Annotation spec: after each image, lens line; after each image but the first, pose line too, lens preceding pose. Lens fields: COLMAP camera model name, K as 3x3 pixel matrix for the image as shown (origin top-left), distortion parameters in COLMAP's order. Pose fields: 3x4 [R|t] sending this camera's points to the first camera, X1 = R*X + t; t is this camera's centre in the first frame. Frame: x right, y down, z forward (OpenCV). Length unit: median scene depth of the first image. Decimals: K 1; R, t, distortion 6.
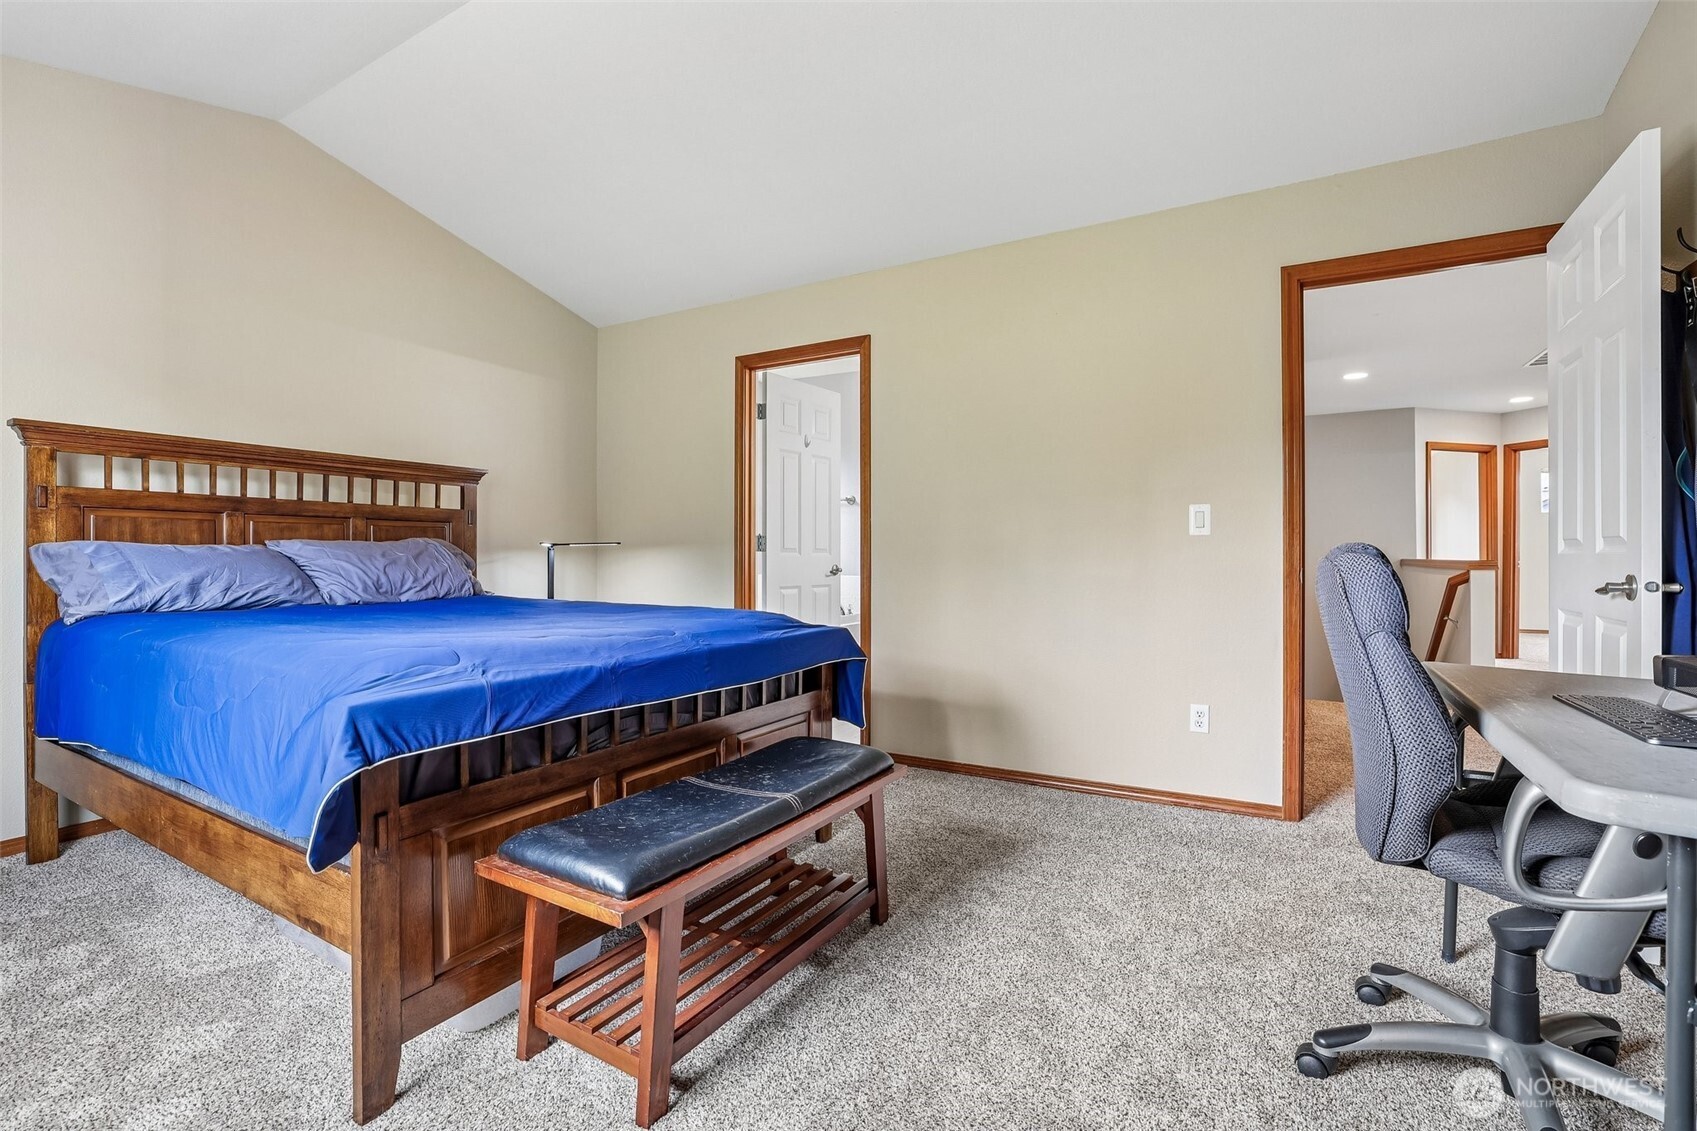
lens RADIAL K [[741.1, 0, 860.8], [0, 741.1, 557.0], [0, 0, 1]] dist [-0.036617, 0.007955]
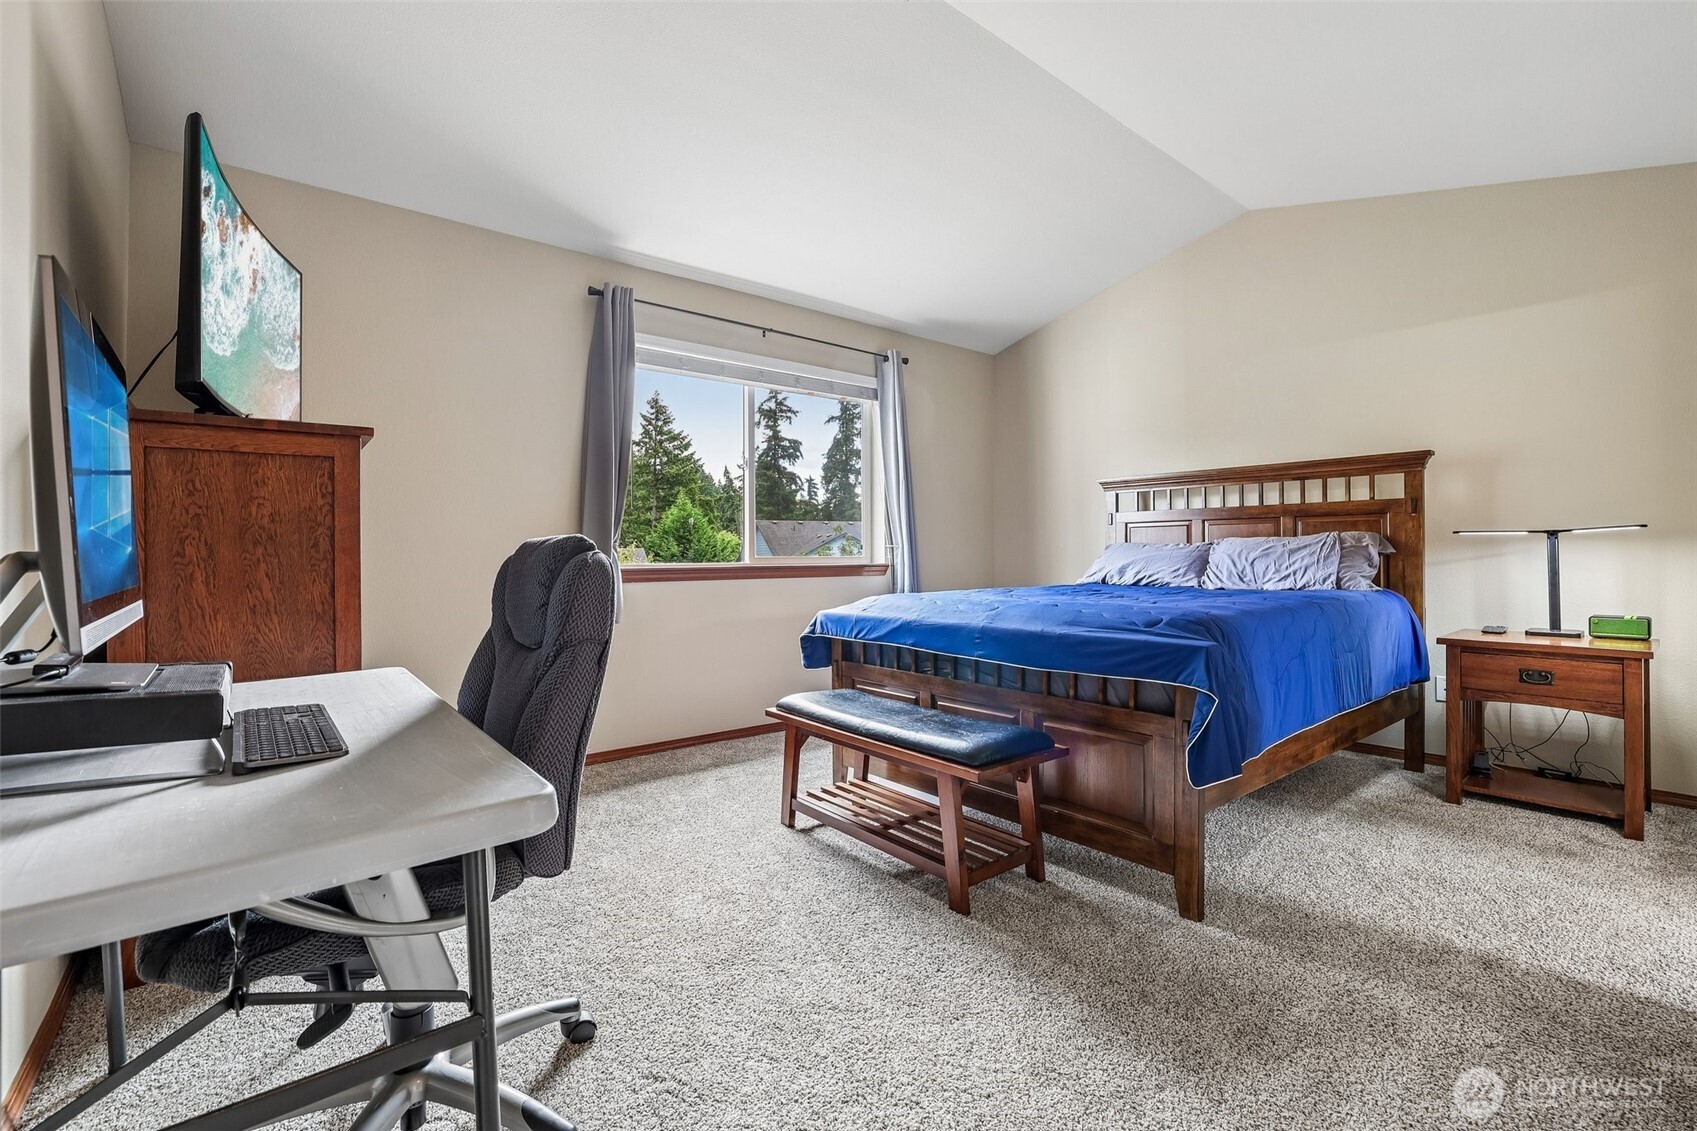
lens RADIAL K [[741.1, 0, 843.1], [0, 741.1, 562.5], [0, 0, 1]] dist [-0.036617, 0.007955]
pose [[-0.348119, 0.007410, -0.937421, 0.632102], [0.002017, 0.999972, 0.007156, 0.008606], [0.937448, 0.000601, -0.348124, 0.750233]]
